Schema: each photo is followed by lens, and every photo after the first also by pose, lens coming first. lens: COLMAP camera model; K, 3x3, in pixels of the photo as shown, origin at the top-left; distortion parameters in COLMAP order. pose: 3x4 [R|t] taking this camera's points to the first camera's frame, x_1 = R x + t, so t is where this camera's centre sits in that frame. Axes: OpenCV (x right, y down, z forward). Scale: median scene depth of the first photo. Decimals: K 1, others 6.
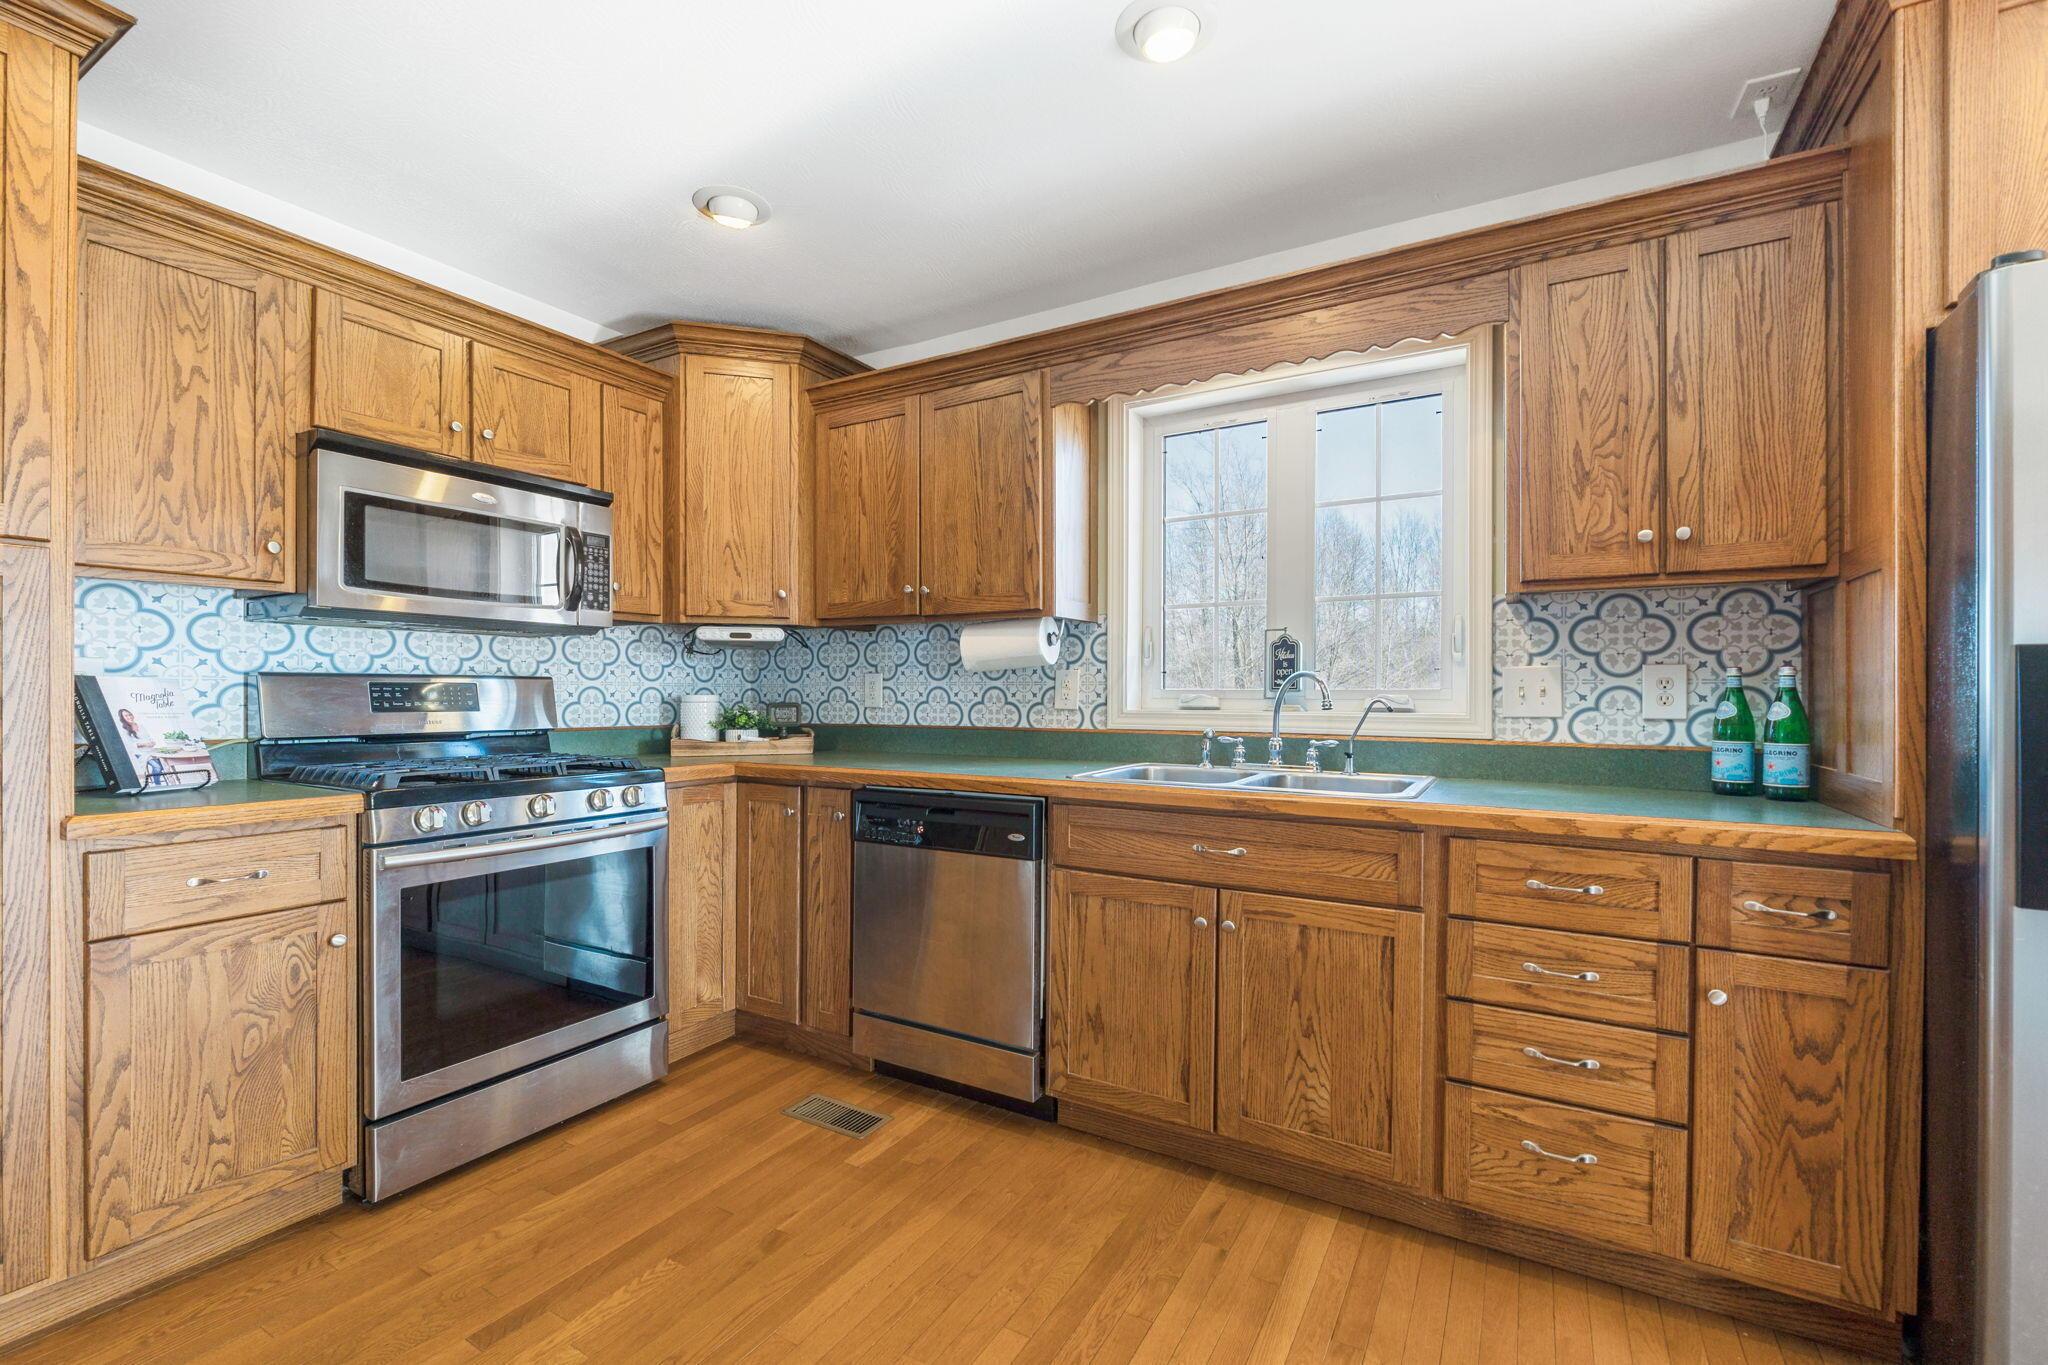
lens RADIAL K [[872.9, 0, 1018.5], [0, 872.9, 683.8], [0, 0, 1]] dist [-0.008471, 0.000325]
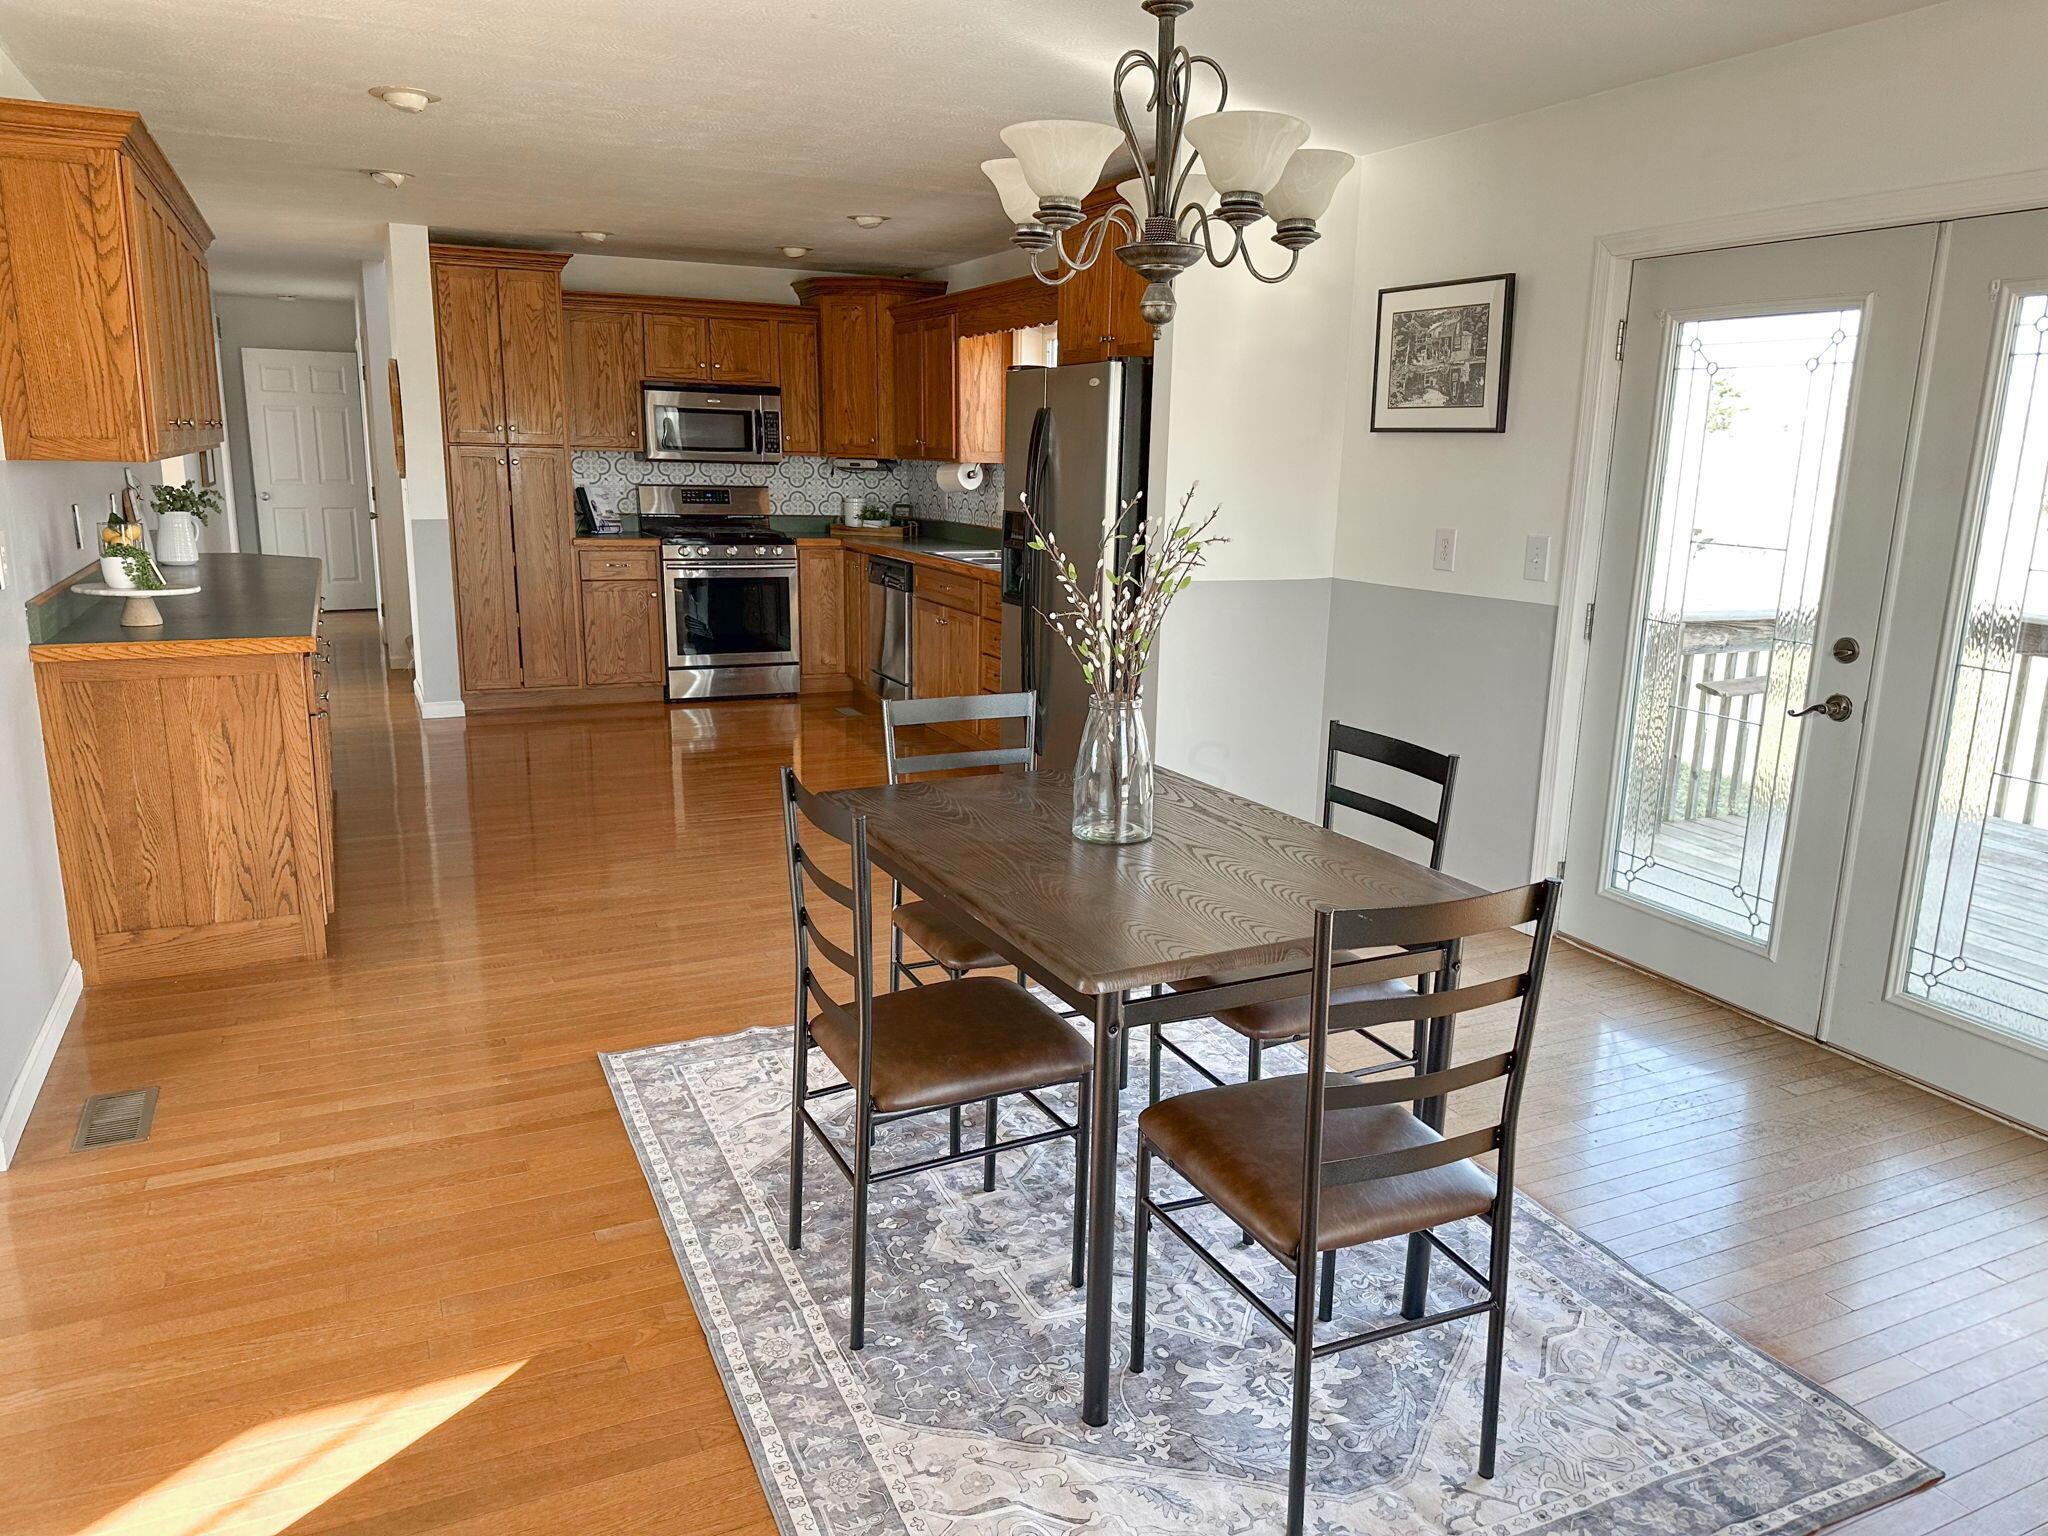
lens RADIAL K [[1478.9, 0, 1084.6], [0, 1478.9, 812.8], [0, 0, 1]] dist [0.002803, -0.002690]
pose [[0.839038, 0.148307, -0.523469, 2.497467], [-0.019898, 0.969852, 0.242882, -0.157875], [0.543708, -0.193372, 0.816694, -1.878437]]
